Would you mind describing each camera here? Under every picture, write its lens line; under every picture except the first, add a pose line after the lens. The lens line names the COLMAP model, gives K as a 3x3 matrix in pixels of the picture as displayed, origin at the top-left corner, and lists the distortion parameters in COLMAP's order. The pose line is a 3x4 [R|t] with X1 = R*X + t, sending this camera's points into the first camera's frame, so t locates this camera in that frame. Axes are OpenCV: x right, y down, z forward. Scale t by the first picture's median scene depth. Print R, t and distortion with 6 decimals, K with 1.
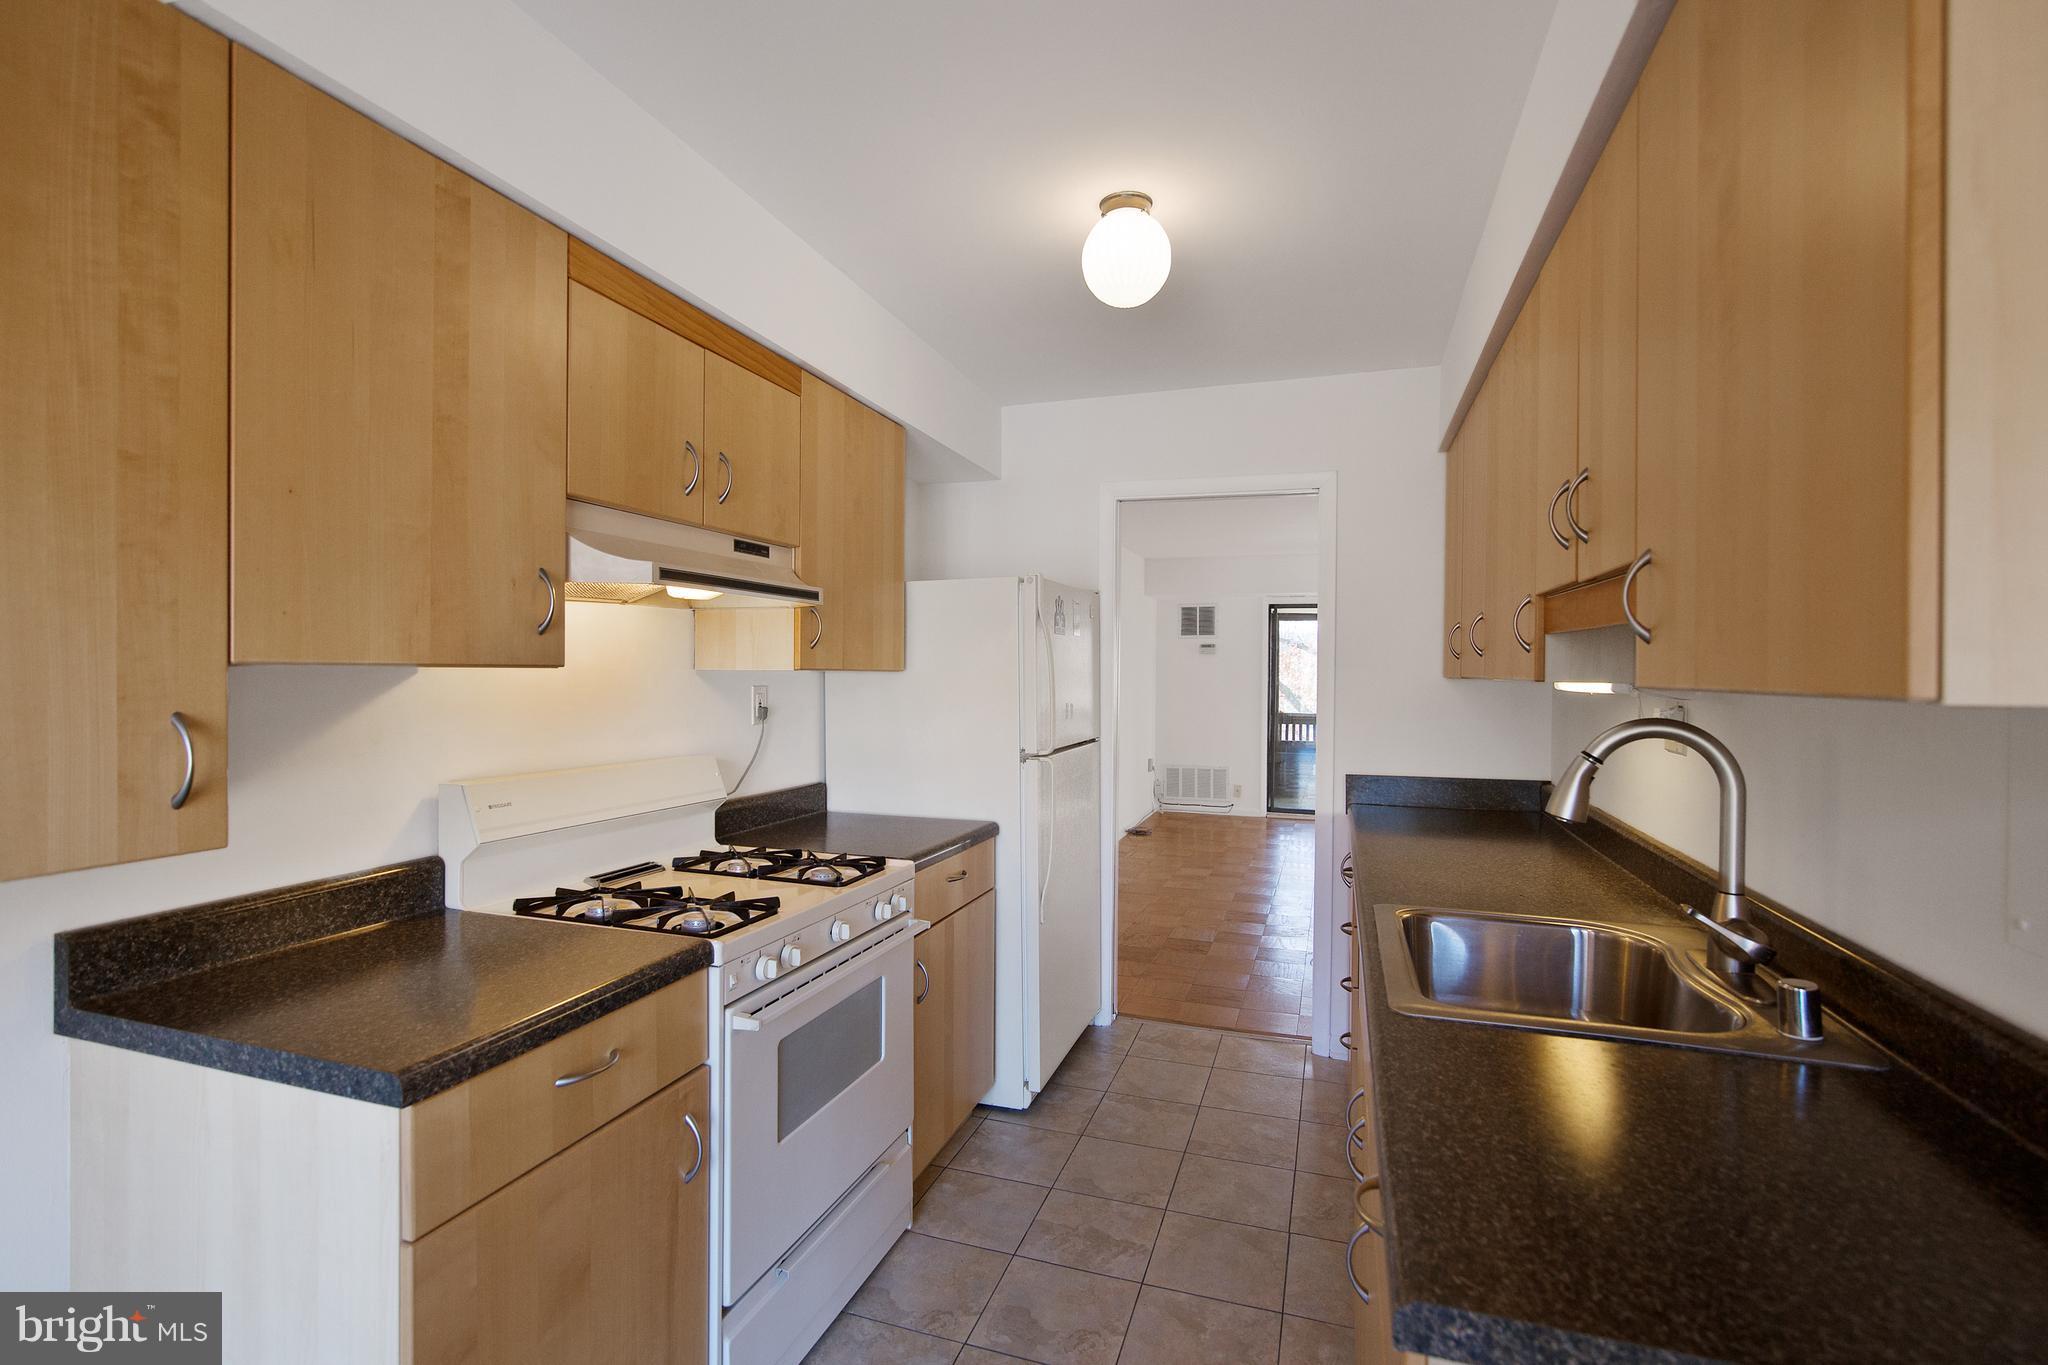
lens RADIAL K [[934.3, 0, 1024.0], [0, 934.3, 682.5], [0, 0, 1]] dist [0.001510, 0.000263]
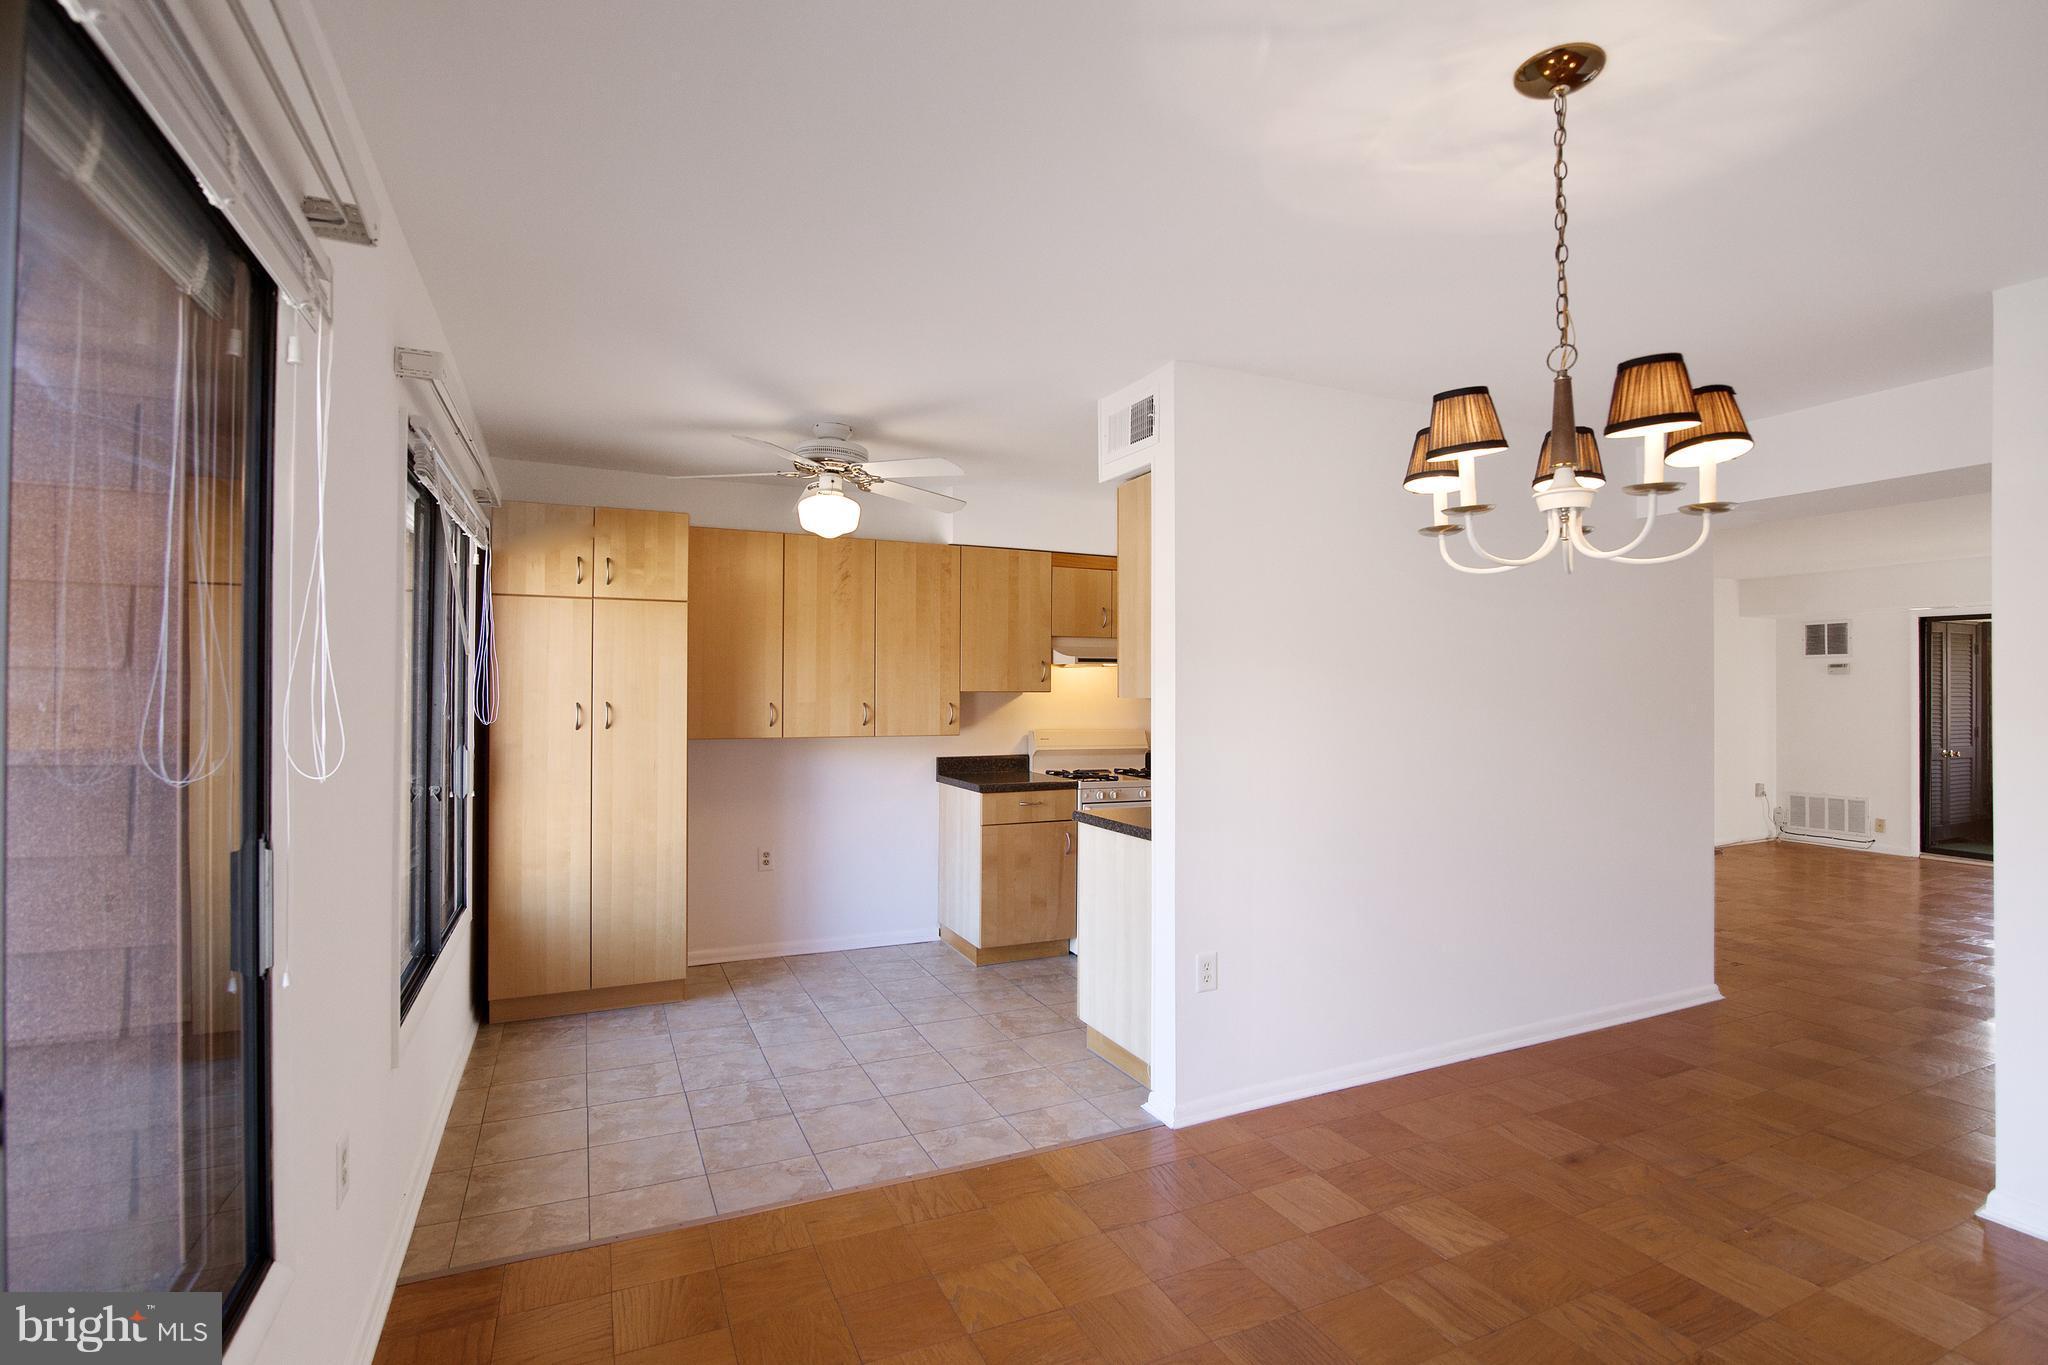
lens RADIAL K [[952.8, 0, 1033.7], [0, 952.8, 680.3], [0, 0, 1]] dist [-0.013051, 0.000344]
pose [[0.696122, -0.012086, -0.717822, 0.351755], [-0.007432, 0.999683, -0.024039, 0.004165], [0.717885, 0.022069, 0.695812, -0.250454]]
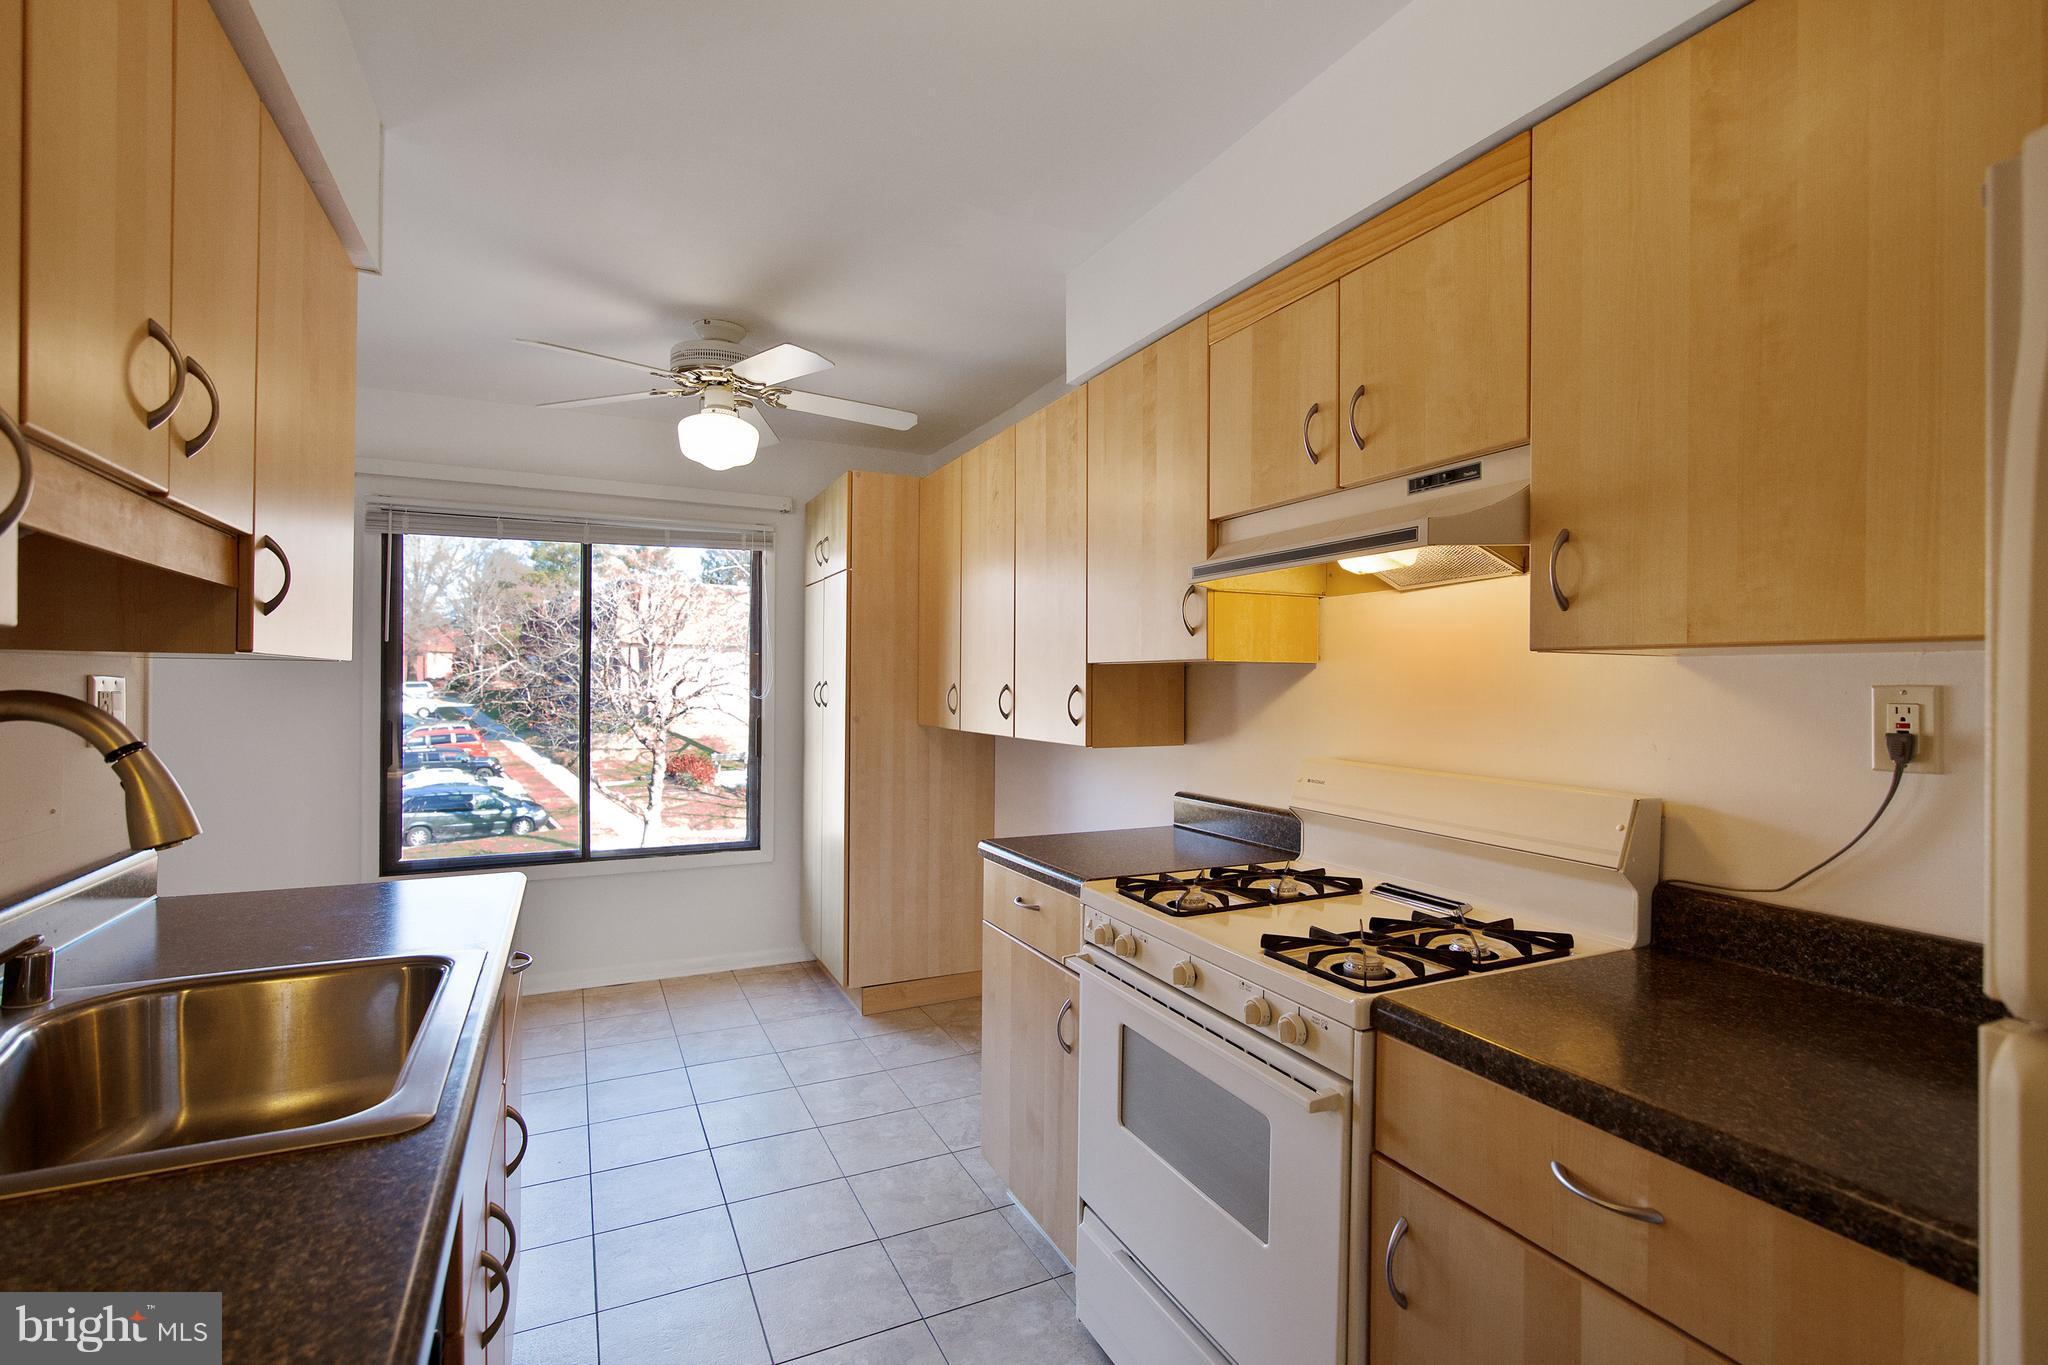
lens RADIAL K [[938.2, 0, 1021.2], [0, 938.2, 686.5], [0, 0, 1]] dist [-0.011382, 0.001069]
pose [[-0.715585, -0.013777, -0.698390, 0.112434], [-0.022917, 0.999730, 0.003760, 0.004056], [0.698150, 0.018696, -0.715707, 0.348374]]
